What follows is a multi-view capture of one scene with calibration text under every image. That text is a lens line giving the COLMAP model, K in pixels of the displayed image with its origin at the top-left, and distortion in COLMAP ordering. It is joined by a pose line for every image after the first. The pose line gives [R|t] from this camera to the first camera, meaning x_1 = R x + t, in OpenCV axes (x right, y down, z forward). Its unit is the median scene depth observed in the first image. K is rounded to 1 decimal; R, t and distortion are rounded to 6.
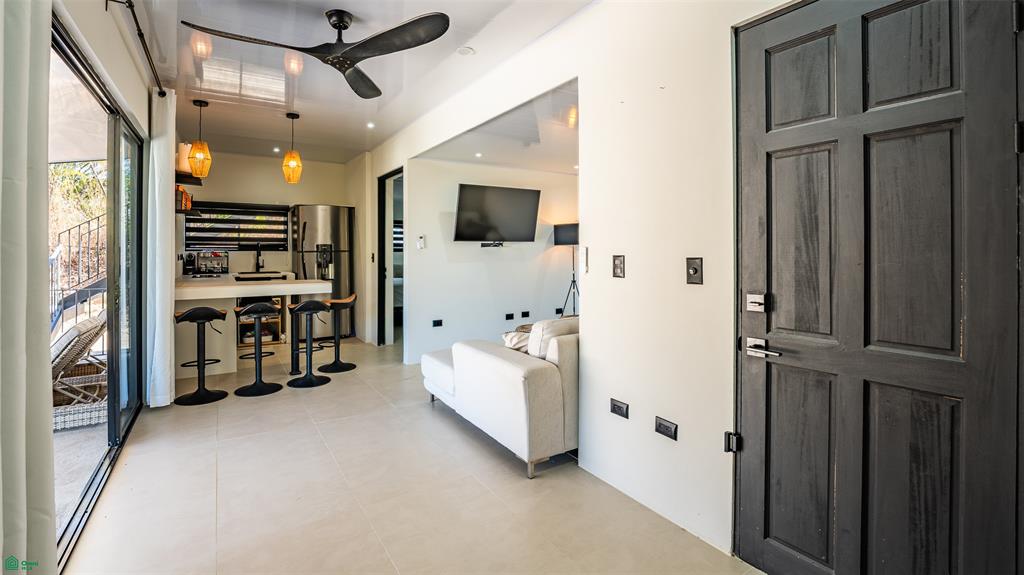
lens RADIAL K [[422.9, 0, 467.2], [0, 422.9, 253.7], [0, 0, 1]] dist [-0.018483, 0.001516]
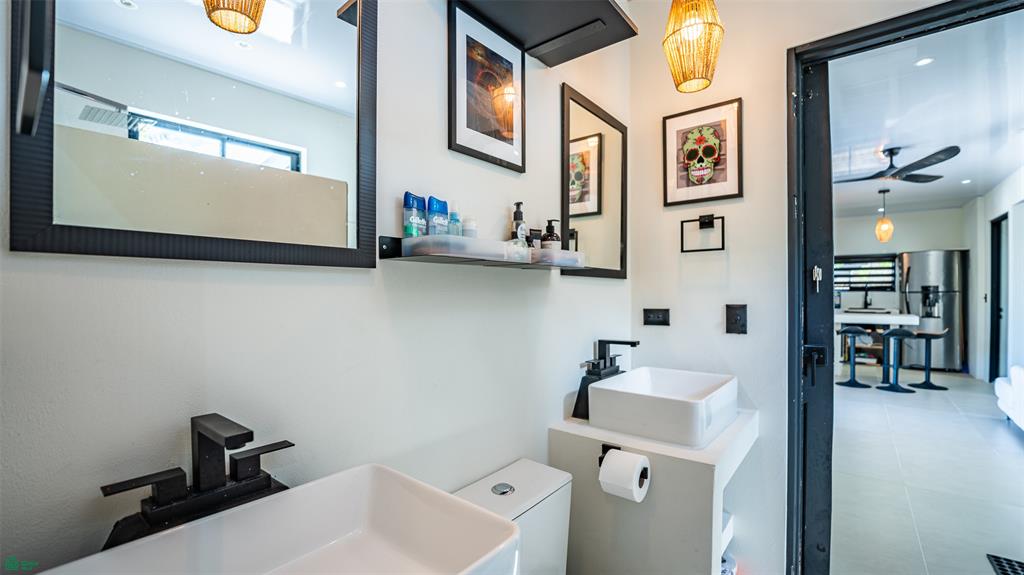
lens RADIAL K [[422.9, 0, 510.5], [0, 422.9, 290.7], [0, 0, 1]] dist [-0.018483, 0.001516]
pose [[0.333711, 0.000708, -0.942675, 0.344632], [-0.006548, 0.999977, -0.001568, 0.000278], [0.942653, 0.006696, 0.333708, -0.444101]]
